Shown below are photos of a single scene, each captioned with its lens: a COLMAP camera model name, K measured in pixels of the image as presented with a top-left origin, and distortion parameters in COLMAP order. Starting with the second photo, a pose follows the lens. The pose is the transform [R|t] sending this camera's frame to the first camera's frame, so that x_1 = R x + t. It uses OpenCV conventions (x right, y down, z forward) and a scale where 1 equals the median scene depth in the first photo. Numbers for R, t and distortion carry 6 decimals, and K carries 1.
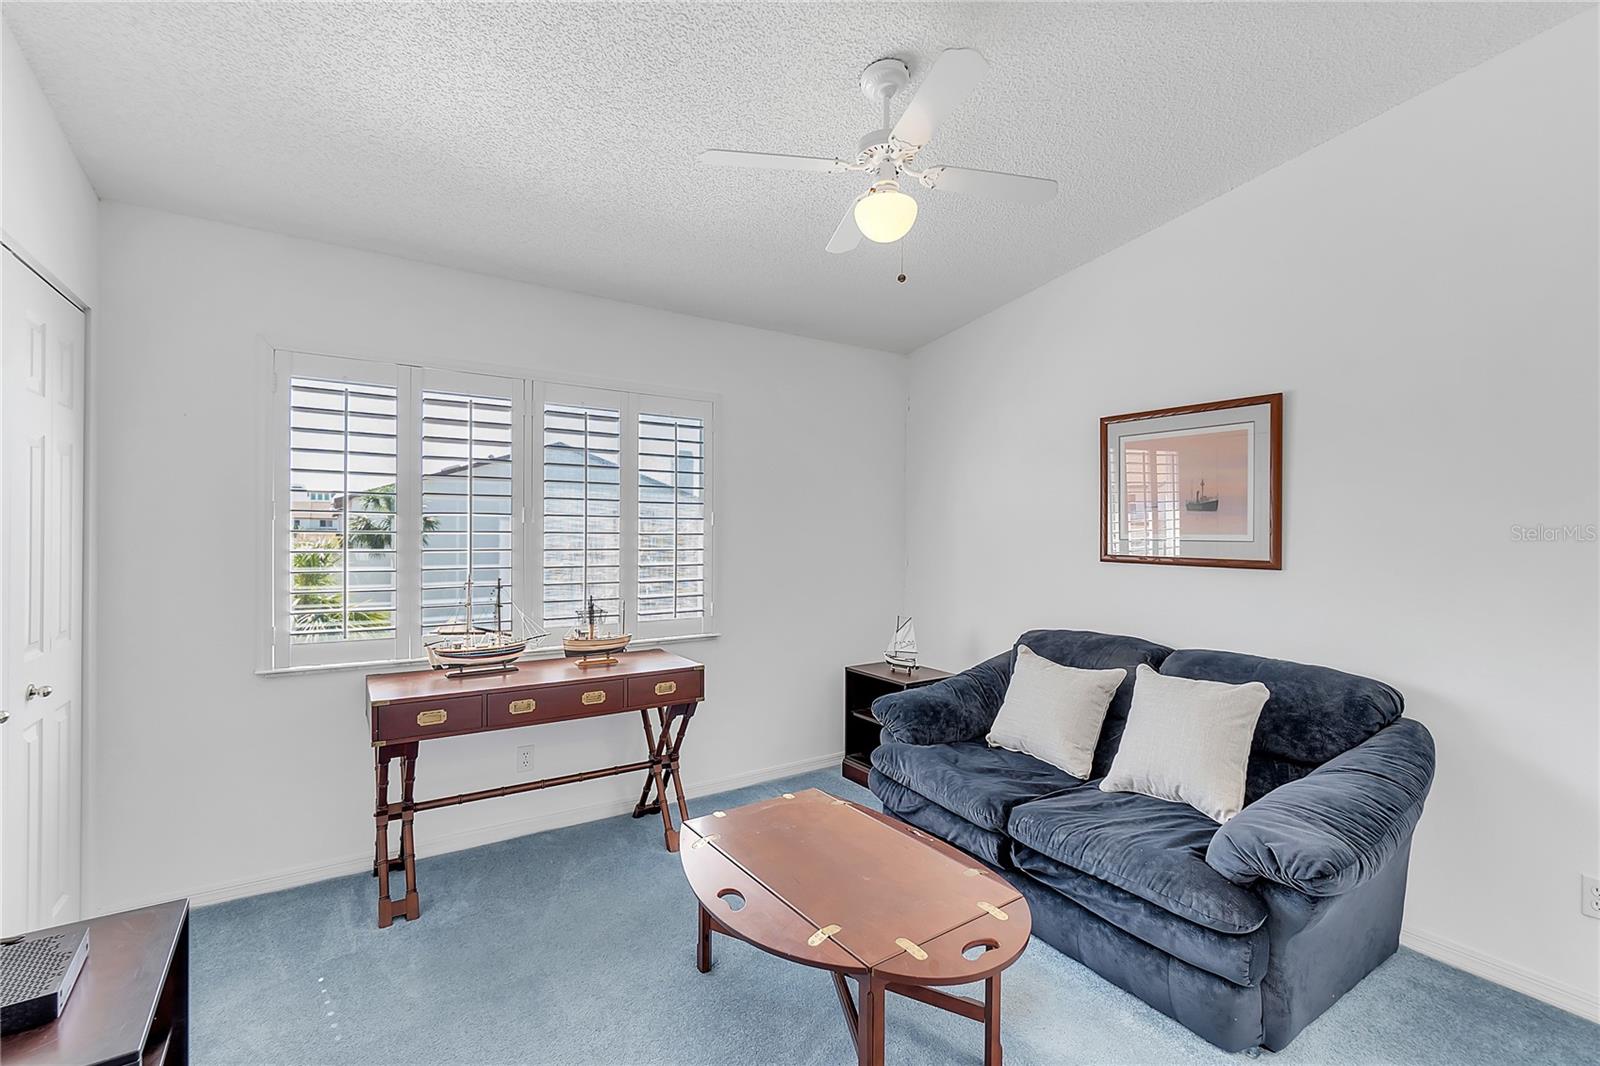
lens RADIAL K [[701.6, 0, 800.0], [0, 701.6, 533.0], [0, 0, 1]] dist [-0.019767, 0.000164]
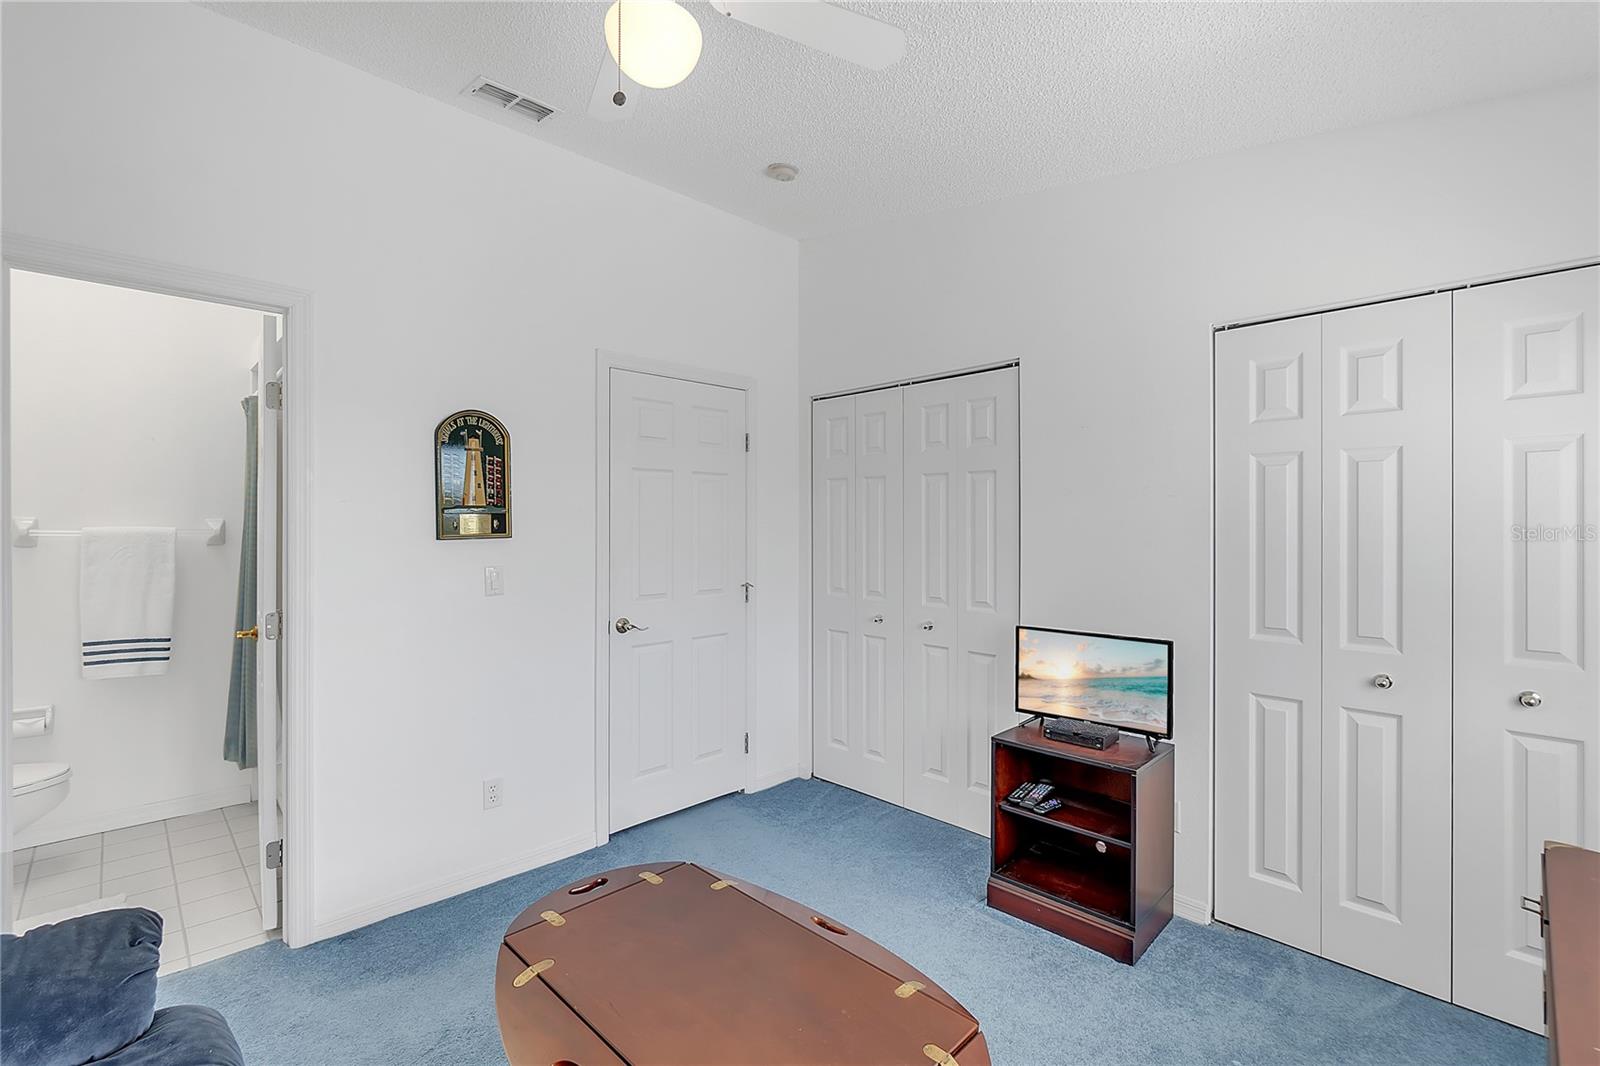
lens RADIAL K [[701.6, 0, 800.0], [0, 701.6, 533.0], [0, 0, 1]] dist [-0.019767, 0.000164]
pose [[-0.984933, -0.022142, -0.171515, 0.070398], [-0.022331, 0.999750, -0.000826, 0.012888], [0.171491, 0.003017, -0.985181, 1.114861]]
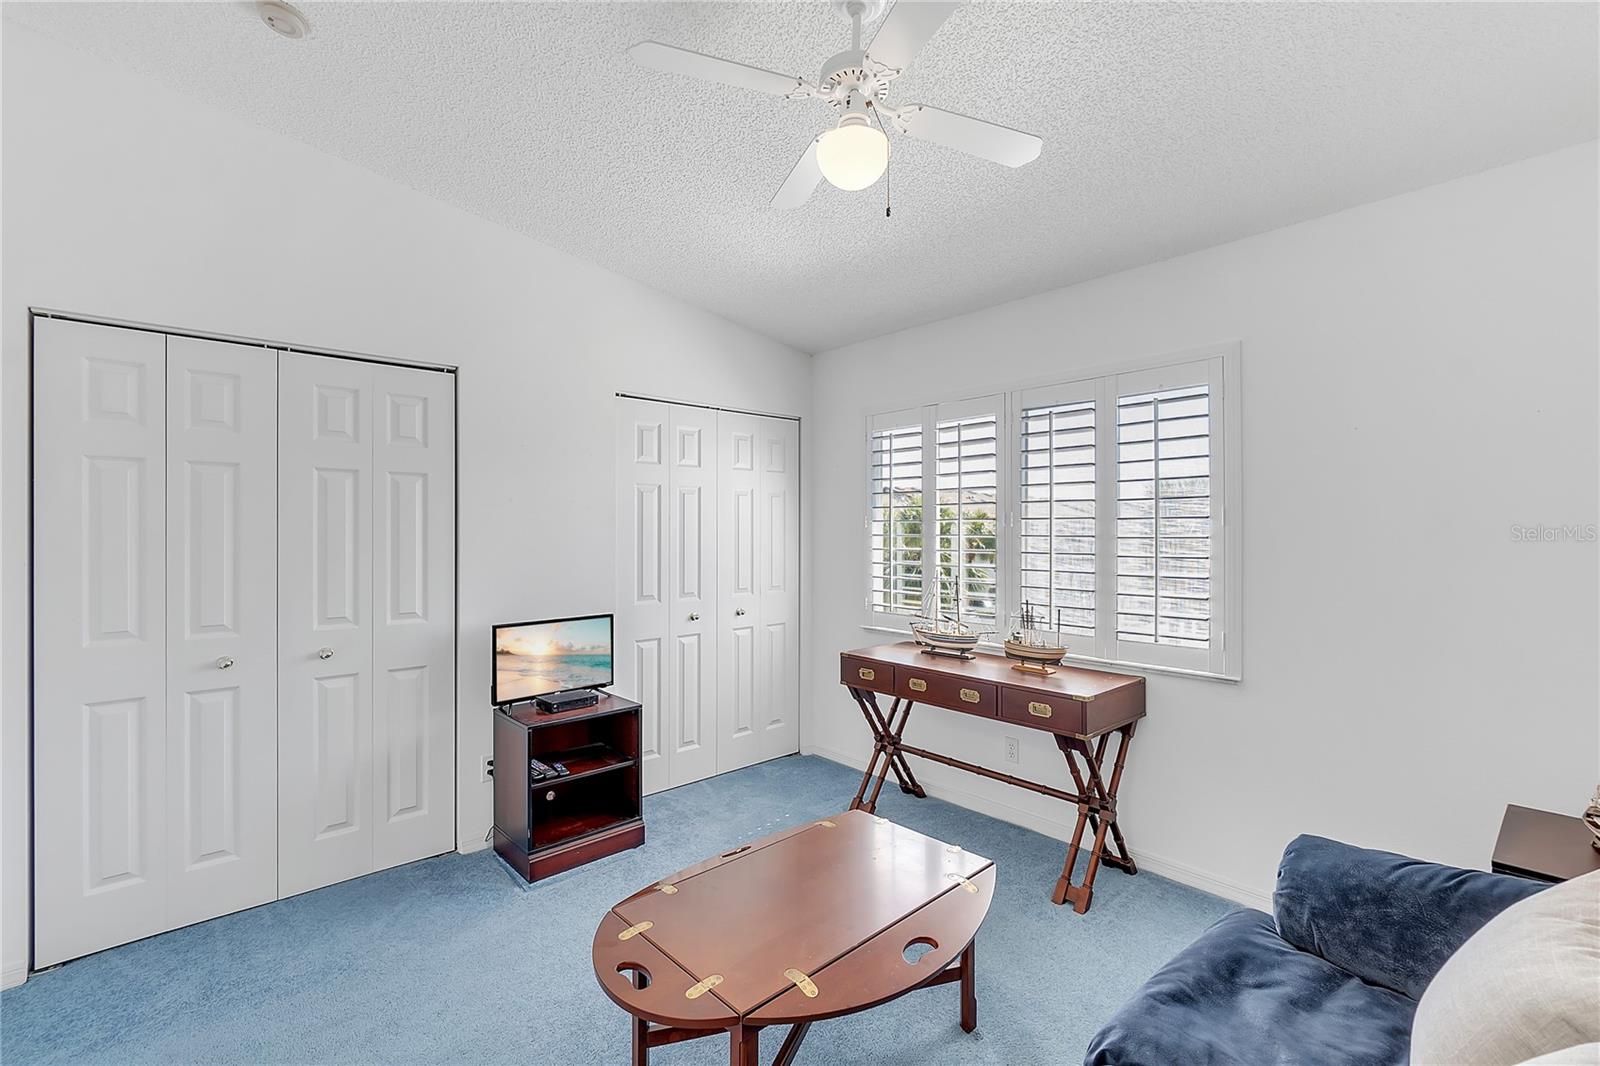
lens RADIAL K [[705.5, 0, 802.7], [0, 705.5, 527.3], [0, 0, 1]] dist [-0.000308, -0.000153]
pose [[0.141876, -0.008808, -0.989845, 0.647112], [-0.001931, 0.999956, -0.009175, -0.002295], [0.989883, 0.003213, 0.141852, 0.564605]]
